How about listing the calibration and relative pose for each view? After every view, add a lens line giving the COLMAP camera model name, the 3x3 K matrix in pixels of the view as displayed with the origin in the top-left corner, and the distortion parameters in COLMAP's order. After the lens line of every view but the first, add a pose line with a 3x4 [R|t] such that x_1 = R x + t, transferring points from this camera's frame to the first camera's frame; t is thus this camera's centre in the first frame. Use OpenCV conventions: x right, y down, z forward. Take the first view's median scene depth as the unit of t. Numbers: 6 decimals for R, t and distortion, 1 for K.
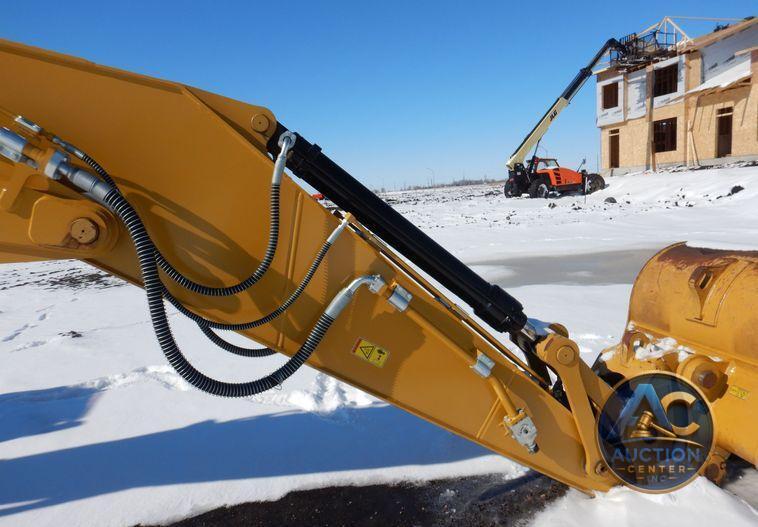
lens RADIAL K [[558.7, 0, 379.7], [0, 558.7, 279.0], [0, 0, 1]] dist [0.027274, -0.003732]
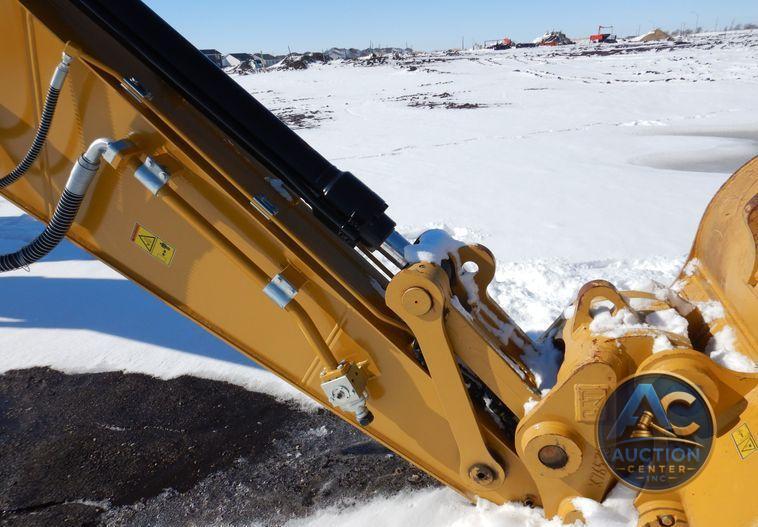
lens RADIAL K [[542.8, 0, 379.0], [0, 542.8, 300.0], [0, 0, 1]] dist [0.026142, -0.001211]
pose [[0.868271, 0.210640, -0.449150, 0.546530], [-0.072152, 0.949373, 0.305752, -0.041463], [0.490815, -0.233069, 0.839512, 0.469577]]
